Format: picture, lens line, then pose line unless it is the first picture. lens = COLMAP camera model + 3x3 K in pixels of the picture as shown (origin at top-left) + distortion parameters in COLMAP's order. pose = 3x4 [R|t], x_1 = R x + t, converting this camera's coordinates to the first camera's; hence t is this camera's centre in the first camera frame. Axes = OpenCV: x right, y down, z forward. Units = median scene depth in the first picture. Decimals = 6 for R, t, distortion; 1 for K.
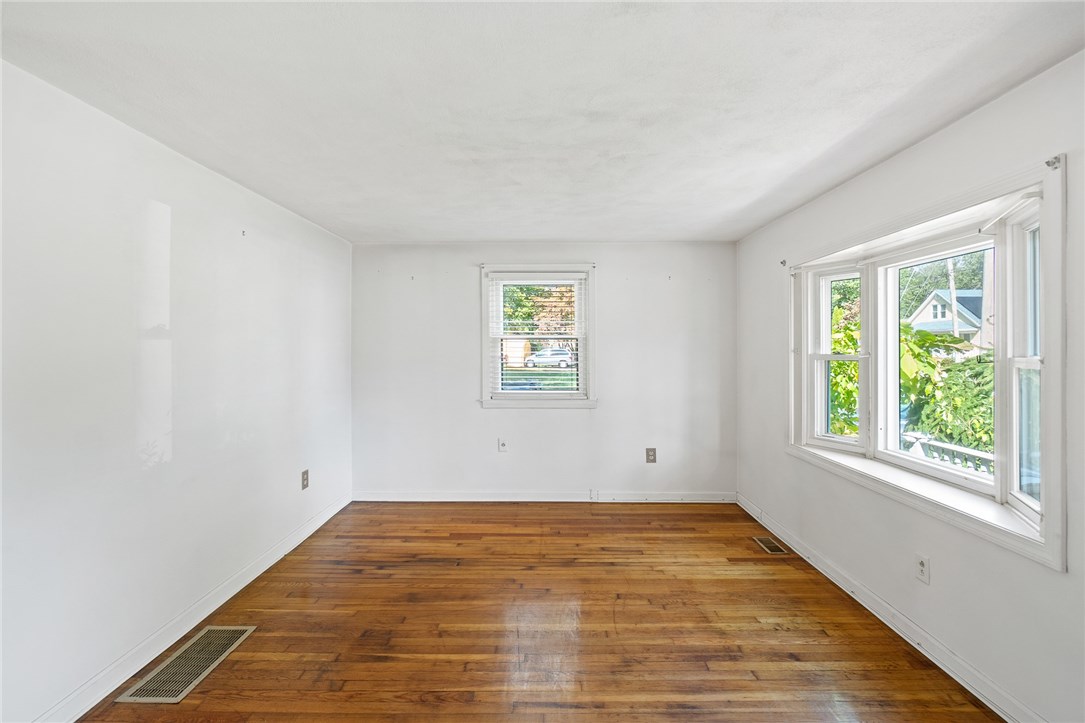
lens RADIAL K [[488.6, 0, 541.9], [0, 488.6, 351.7], [0, 0, 1]] dist [-0.000524, 0.000492]
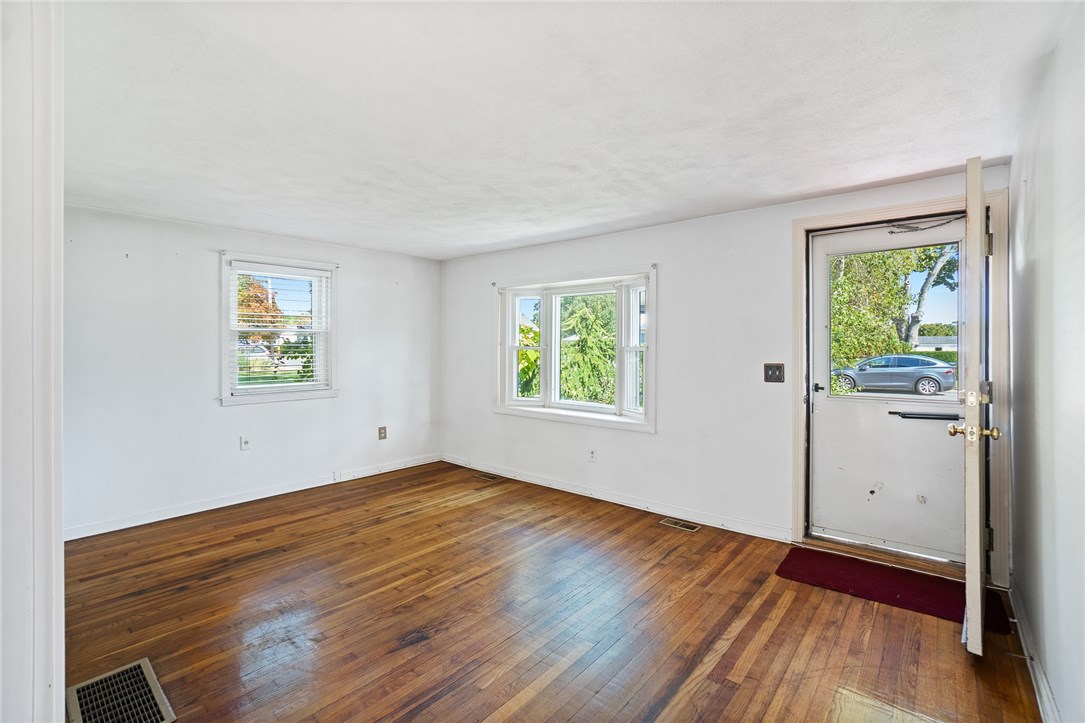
lens RADIAL K [[488.6, 0, 541.9], [0, 488.6, 351.7], [0, 0, 1]] dist [-0.000524, 0.000492]
pose [[0.648131, -0.009749, 0.761466, -0.587357], [0.002383, 0.999939, 0.010774, 0.006222], [-0.761525, -0.005168, 0.648115, -0.075848]]
